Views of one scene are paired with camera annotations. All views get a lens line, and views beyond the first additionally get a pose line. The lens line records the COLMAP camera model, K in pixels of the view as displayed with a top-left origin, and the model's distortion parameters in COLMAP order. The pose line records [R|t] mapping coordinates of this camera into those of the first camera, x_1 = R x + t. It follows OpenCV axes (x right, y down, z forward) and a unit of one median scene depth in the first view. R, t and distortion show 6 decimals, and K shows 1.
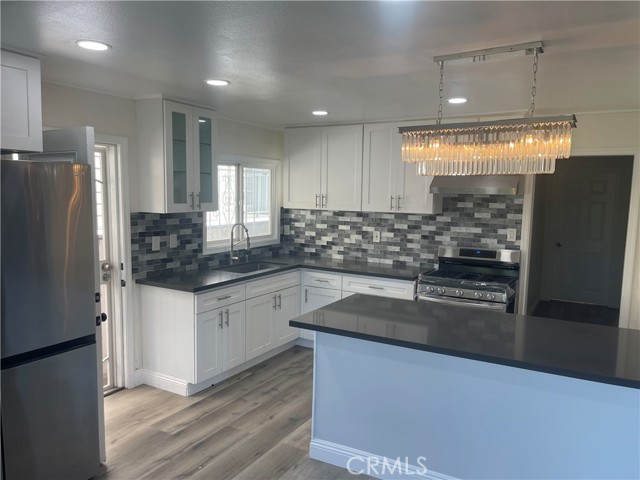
lens RADIAL K [[483.9, 0, 320.7], [0, 483.9, 239.3], [0, 0, 1]] dist [0.062103, -0.081998]
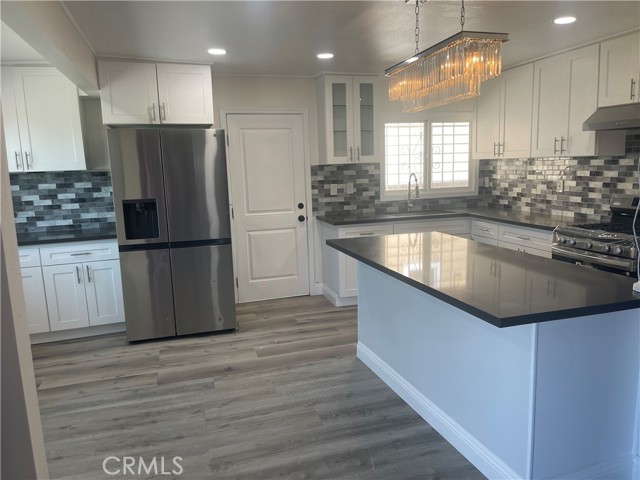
lens RADIAL K [[483.9, 0, 324.9], [0, 483.9, 240.0], [0, 0, 1]] dist [0.062103, -0.081998]
pose [[0.722514, 0.068053, -0.687999, 0.448953], [-0.026381, 0.997133, 0.070926, 0.042972], [0.690853, -0.033095, 0.722238, 0.043792]]
